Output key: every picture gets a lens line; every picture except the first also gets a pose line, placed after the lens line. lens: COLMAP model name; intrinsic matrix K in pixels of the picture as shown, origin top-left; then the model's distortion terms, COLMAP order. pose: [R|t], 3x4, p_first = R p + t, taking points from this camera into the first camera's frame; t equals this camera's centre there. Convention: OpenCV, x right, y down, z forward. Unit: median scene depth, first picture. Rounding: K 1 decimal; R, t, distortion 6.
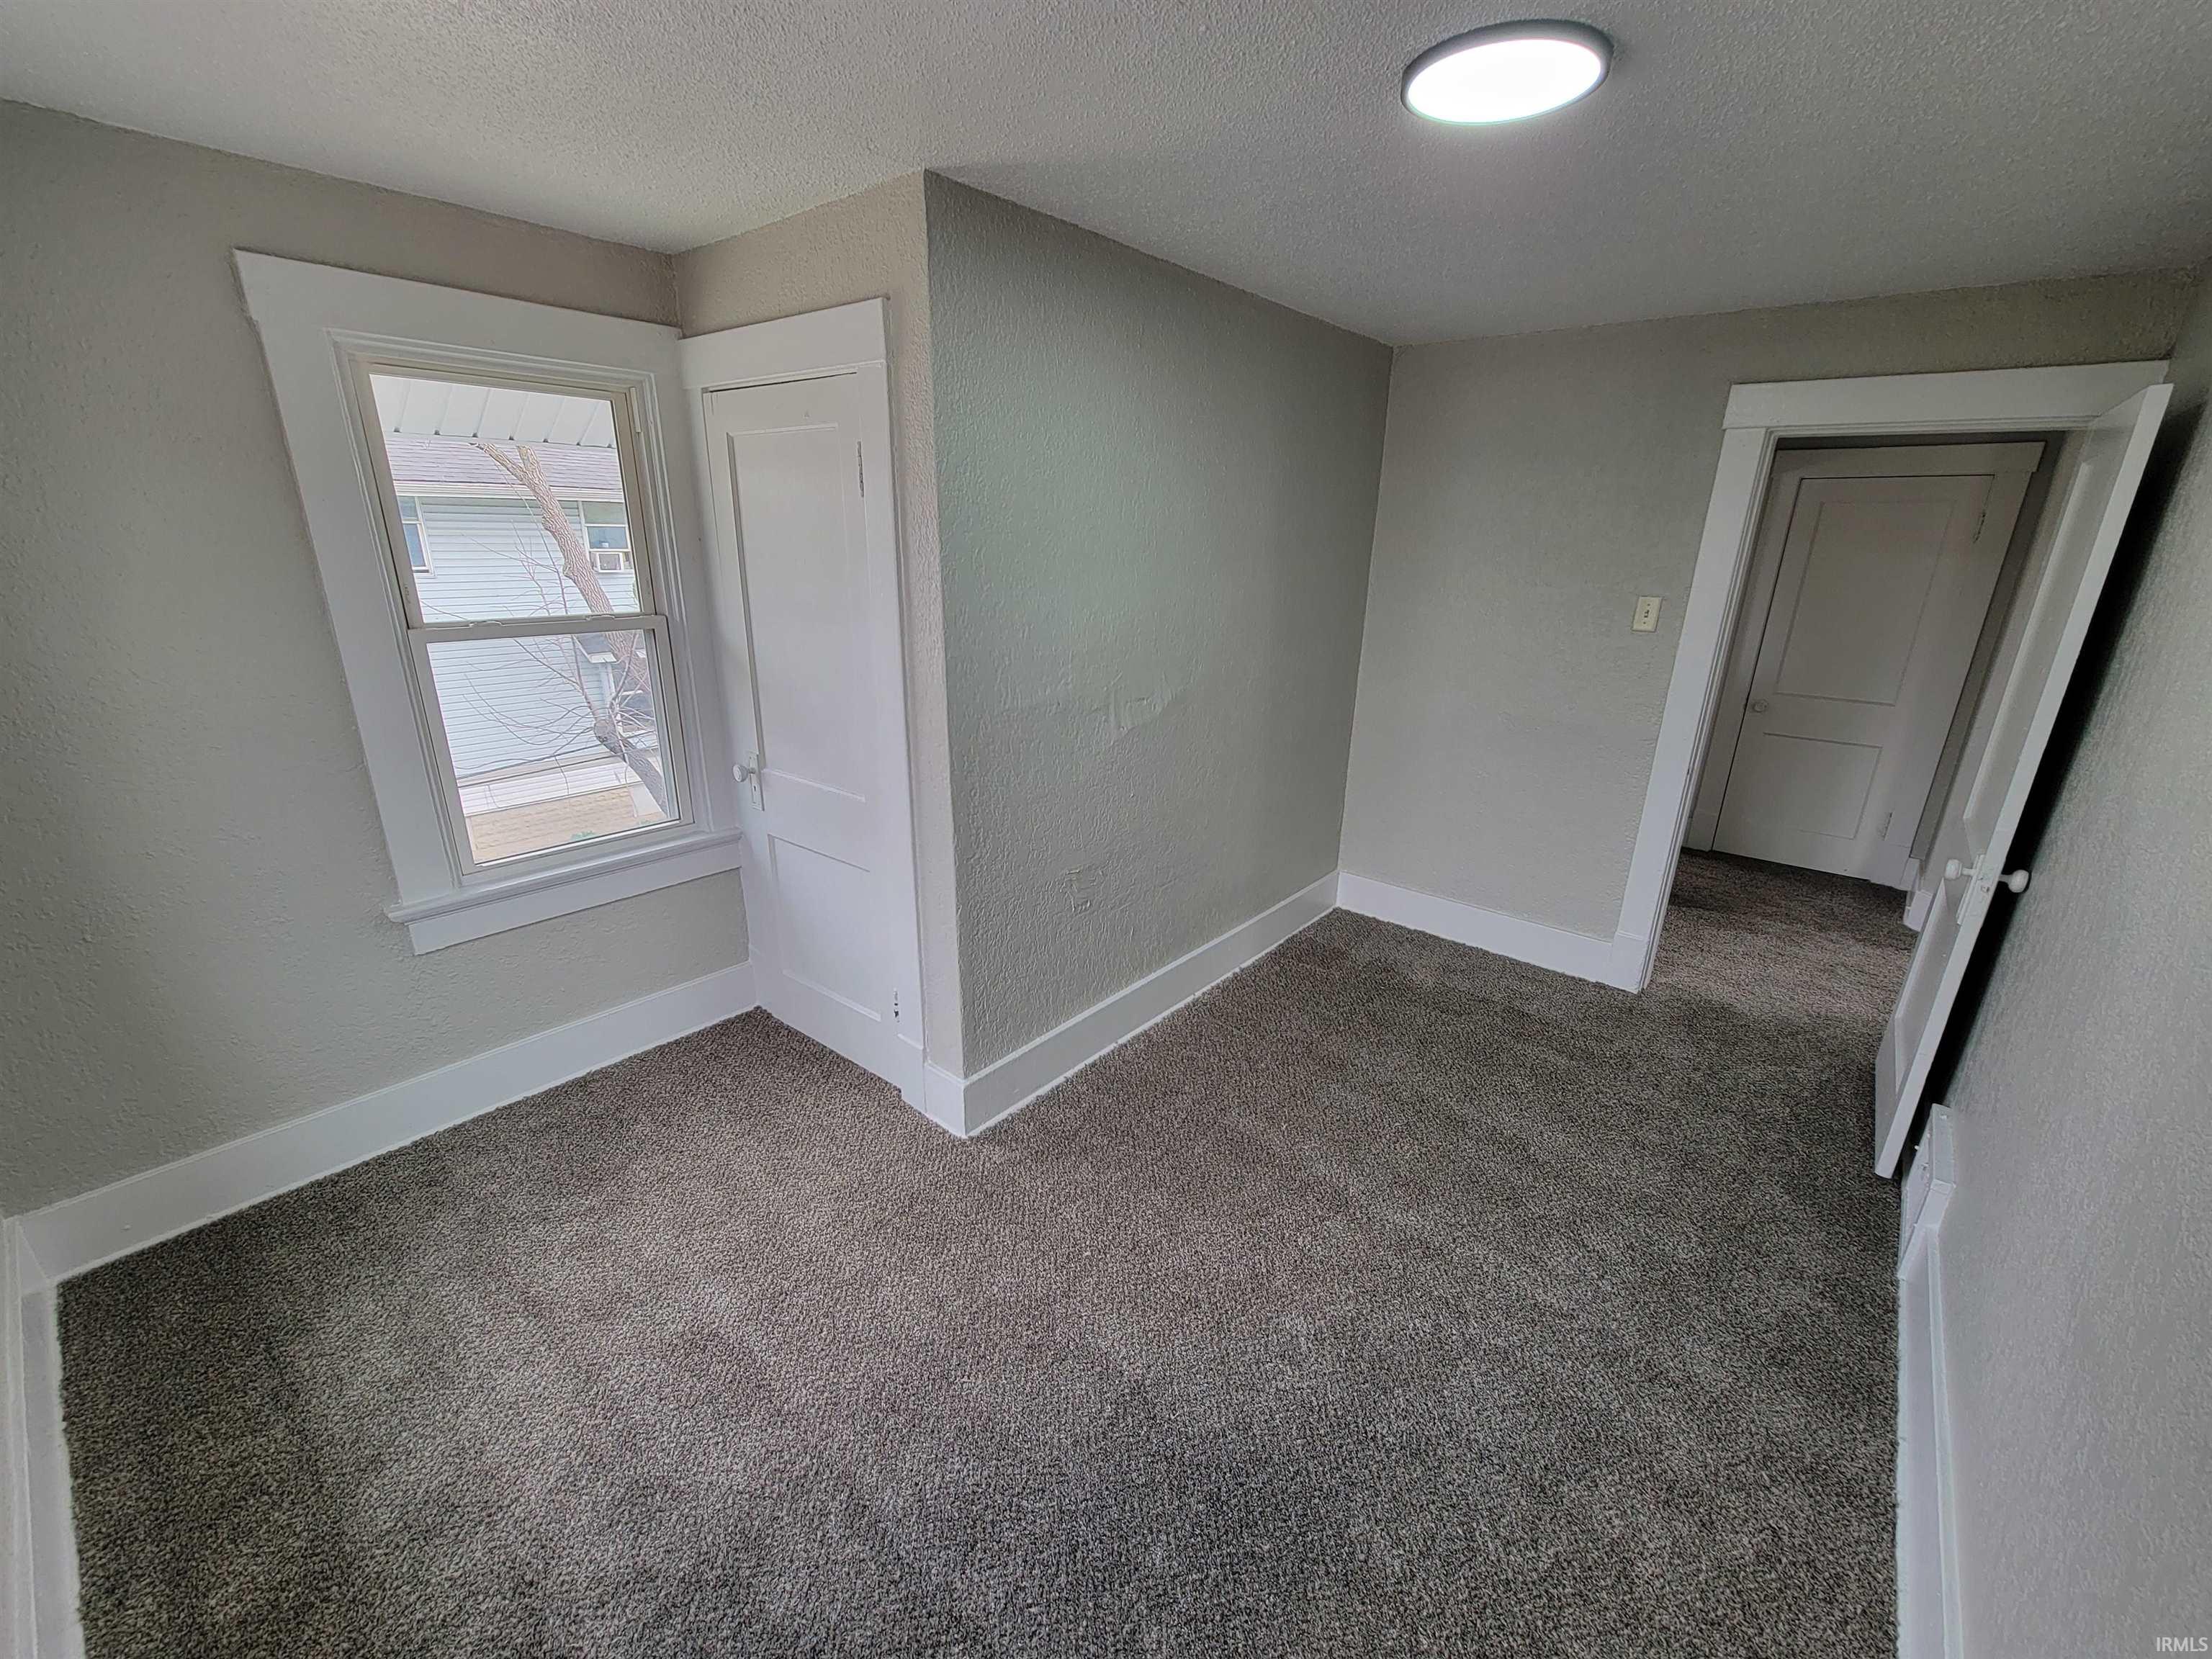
lens RADIAL K [[896.0, 0, 1112.5], [0, 896.0, 842.9], [0, 0, 1]] dist [-0.002977, 0.000442]
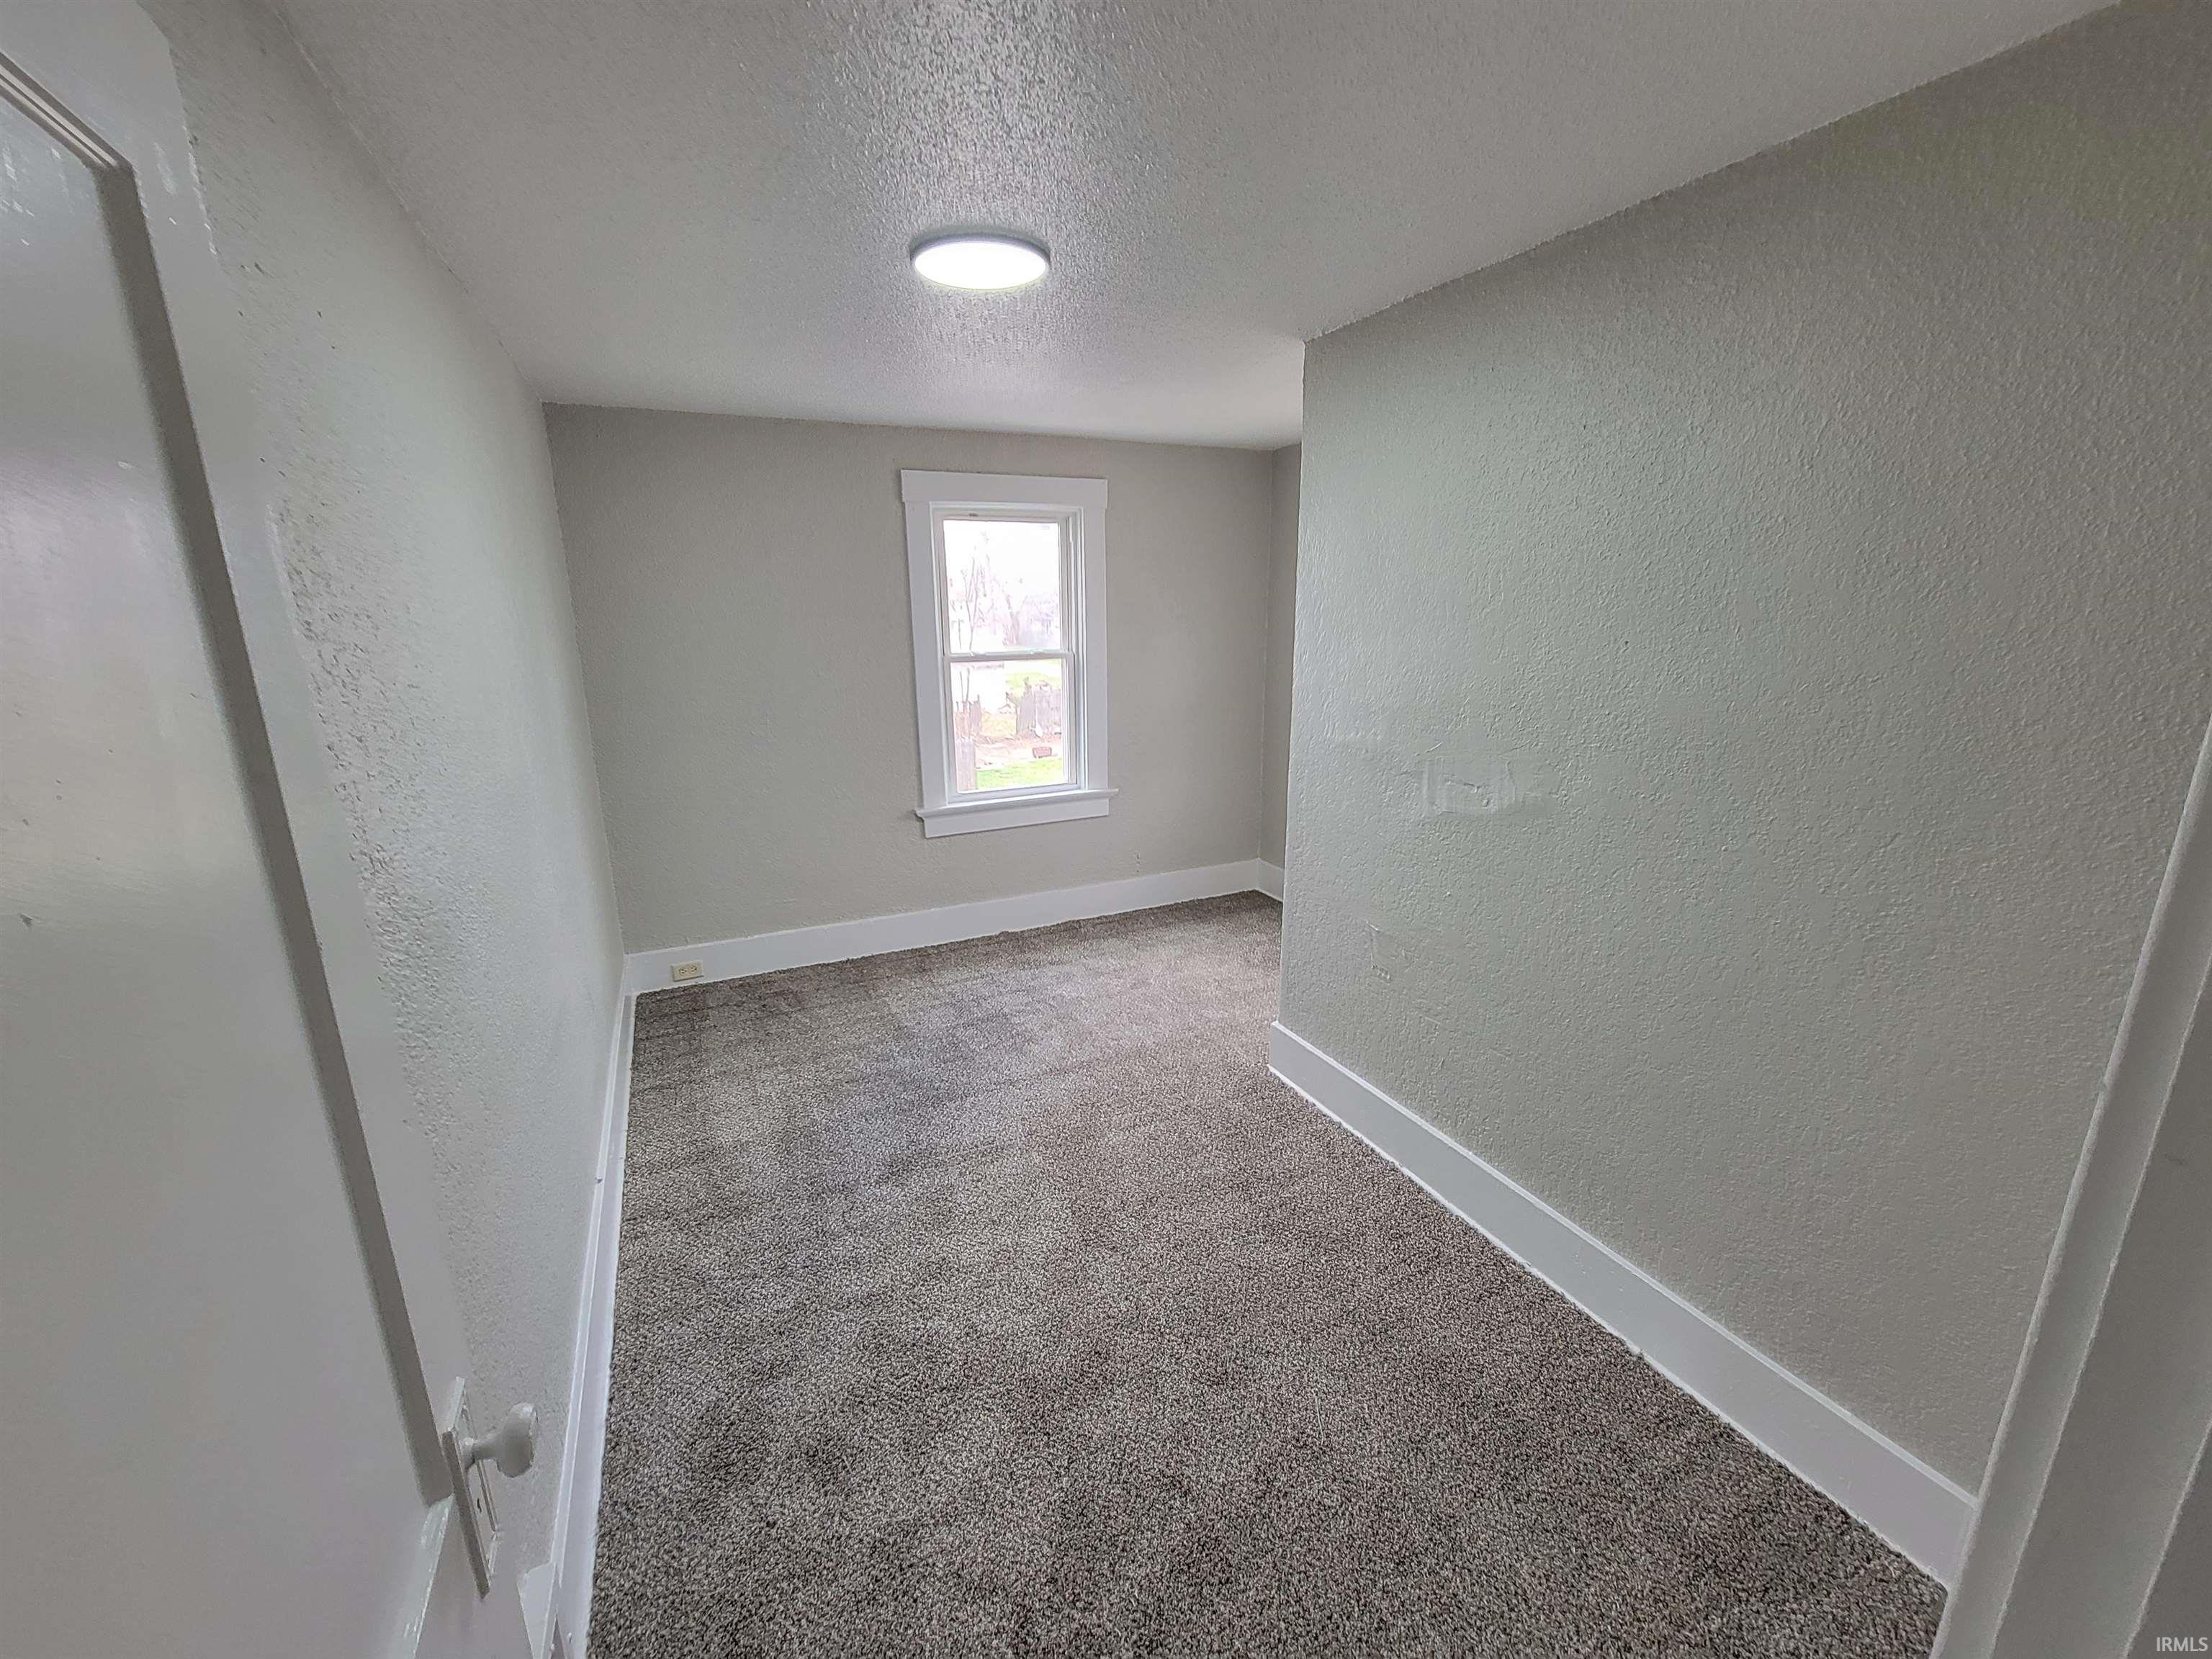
lens RADIAL K [[896.0, 0, 1112.5], [0, 896.0, 842.9], [0, 0, 1]] dist [-0.002977, 0.000442]
pose [[-0.400055, 0.233825, -0.886161, 0.903746], [-0.286492, 0.886546, 0.363262, -0.319329], [0.870562, 0.399203, -0.287679, 0.984726]]
